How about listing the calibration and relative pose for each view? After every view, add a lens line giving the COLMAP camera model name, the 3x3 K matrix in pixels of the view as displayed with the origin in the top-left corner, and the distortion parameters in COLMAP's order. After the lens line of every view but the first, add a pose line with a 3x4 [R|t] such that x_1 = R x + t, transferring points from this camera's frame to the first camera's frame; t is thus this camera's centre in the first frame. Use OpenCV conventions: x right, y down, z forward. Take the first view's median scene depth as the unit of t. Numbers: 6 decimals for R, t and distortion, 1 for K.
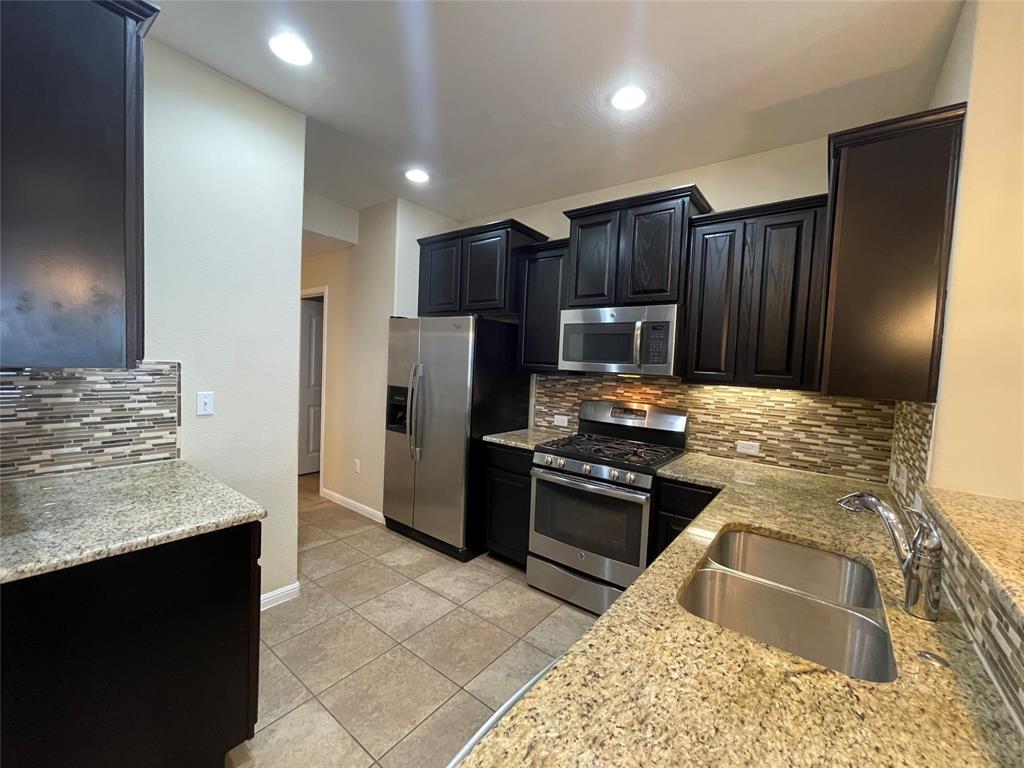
lens RADIAL K [[417.3, 0, 508.7], [0, 417.3, 383.2], [0, 0, 1]] dist [-0.001570, -0.000103]
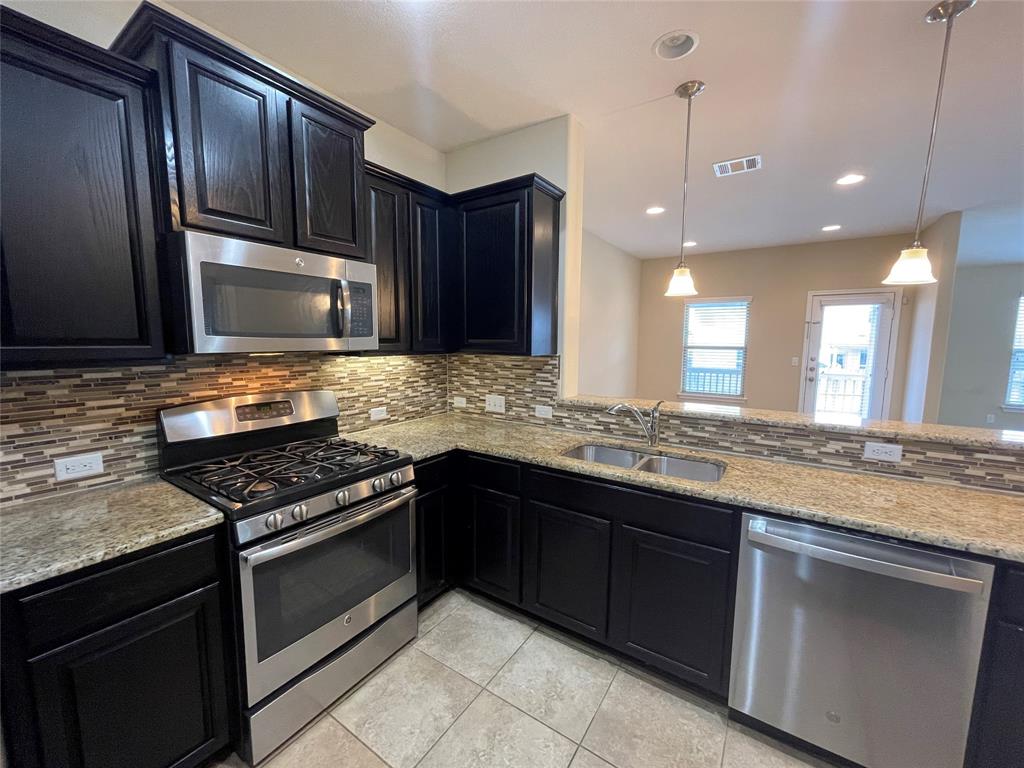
lens RADIAL K [[412.6, 0, 510.7], [0, 412.6, 384.4], [0, 0, 1]] dist [-0.001829, 0.000345]
pose [[-0.069387, -0.158420, 0.984931, -0.429026], [0.038474, 0.986151, 0.161327, -0.066616], [-0.996848, 0.049088, -0.062331, 0.712069]]
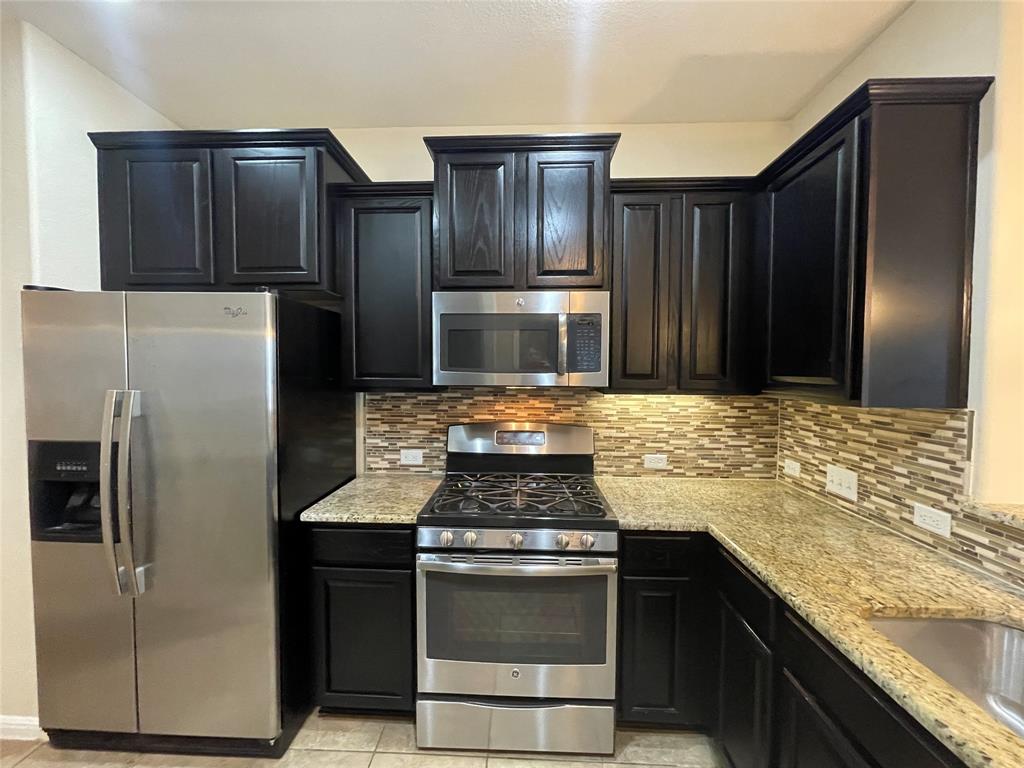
lens RADIAL K [[412.6, 0, 510.7], [0, 412.6, 384.4], [0, 0, 1]] dist [-0.001829, 0.000345]
pose [[0.812974, -0.064844, 0.578679, -0.161858], [0.060185, 0.997815, 0.027257, -0.047908], [-0.579182, 0.012669, 0.815100, 0.452021]]
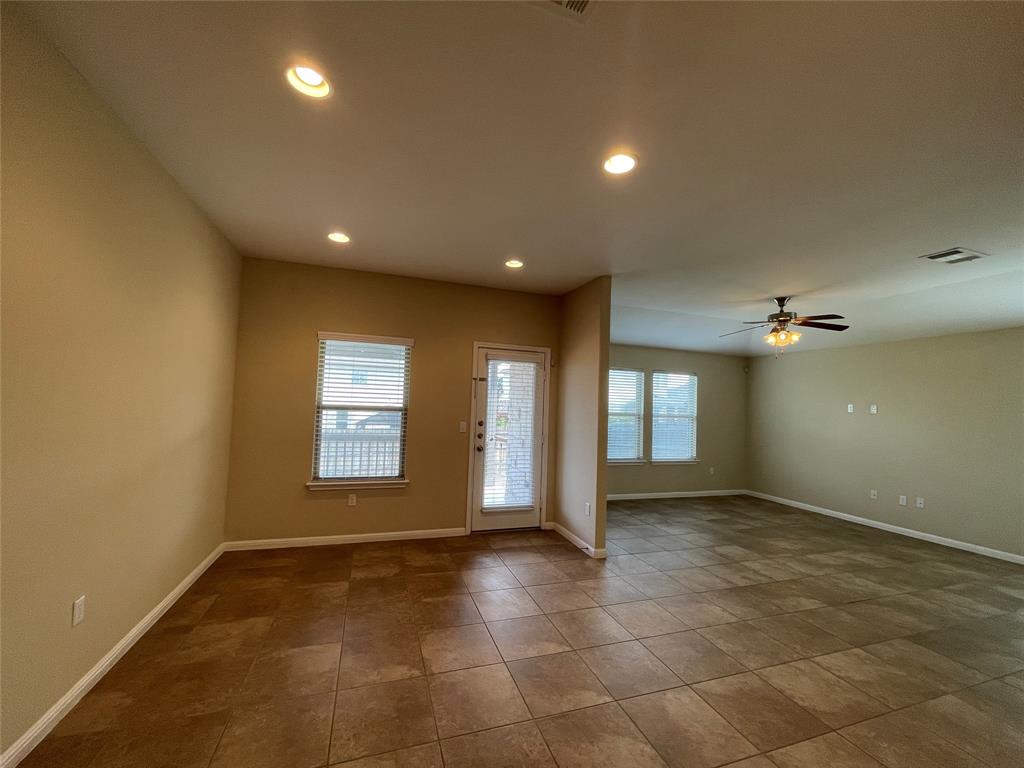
lens RADIAL K [[412.6, 0, 510.7], [0, 412.6, 384.4], [0, 0, 1]] dist [-0.001829, 0.000345]
pose [[-0.831721, -0.048154, 0.553101, 0.544706], [-0.048219, 0.998732, 0.014443, 0.012948], [-0.553096, -0.014657, -0.832989, 0.388798]]
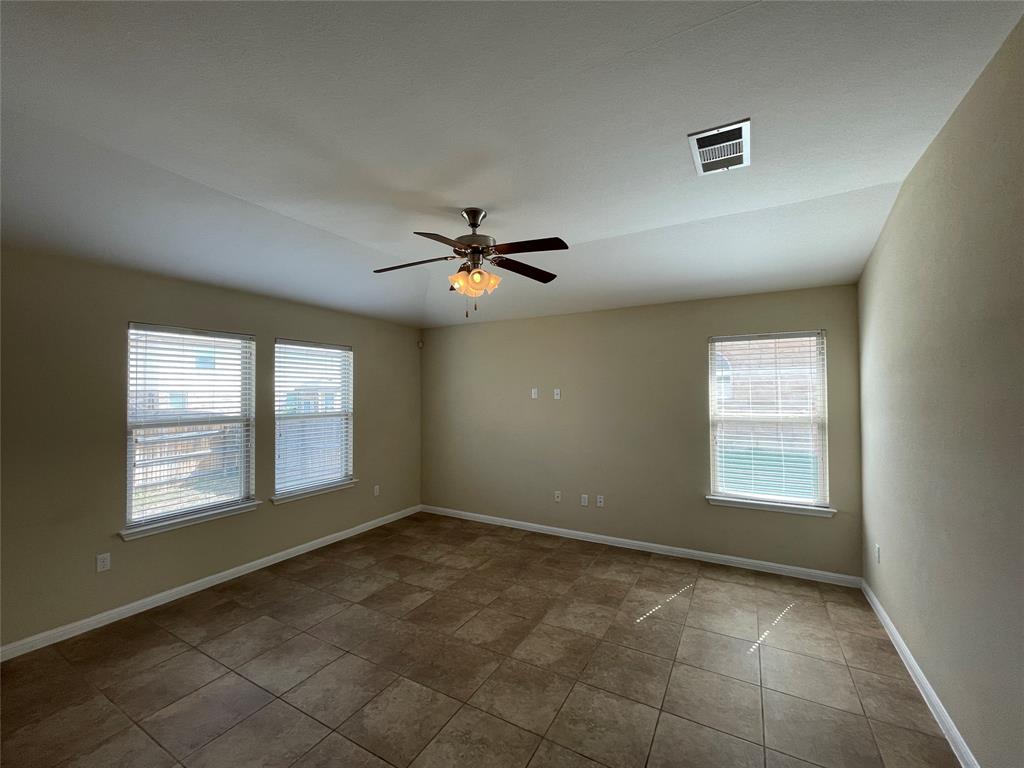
lens RADIAL K [[420.9, 0, 508.4], [0, 420.9, 388.5], [0, 0, 1]] dist [-0.001244, 0.000107]
pose [[-0.989243, -0.042092, -0.140098, 0.617859], [-0.046618, 0.998486, 0.029181, 0.014833], [0.138657, 0.035398, -0.989708, -0.685112]]
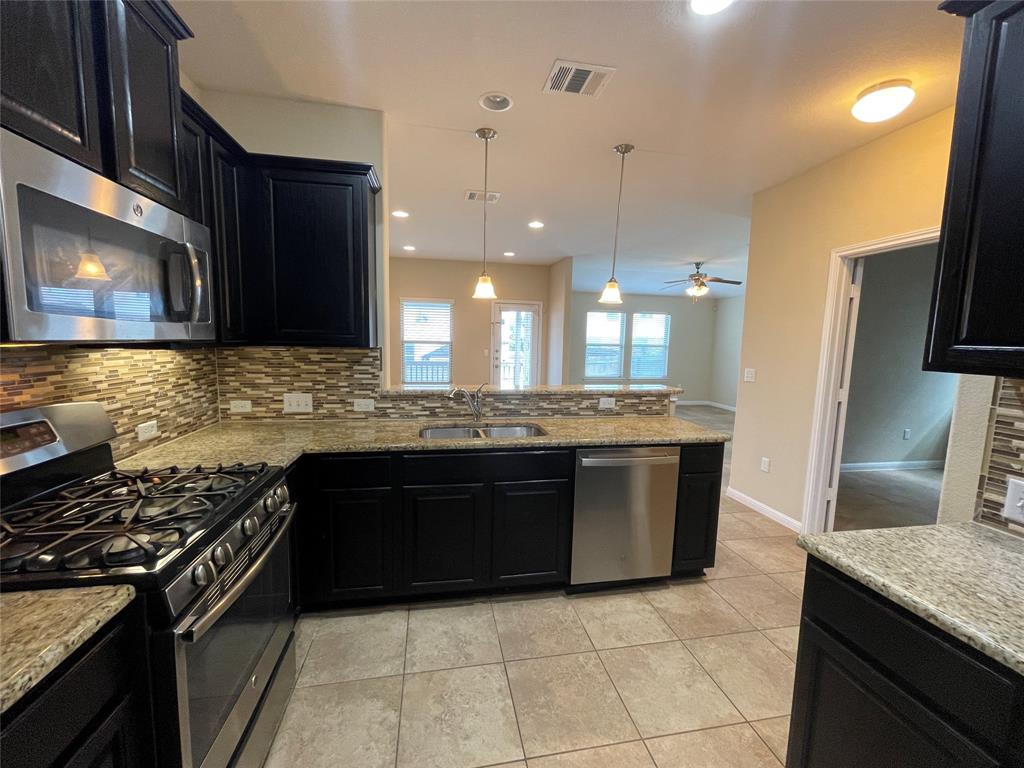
lens RADIAL K [[412.6, 0, 510.7], [0, 412.6, 384.4], [0, 0, 1]] dist [-0.001829, 0.000345]
pose [[-0.746404, -0.135580, 0.651535, -0.352970], [-0.024652, 0.983988, 0.176520, -0.067212], [-0.665036, 0.115694, -0.737796, 1.066943]]
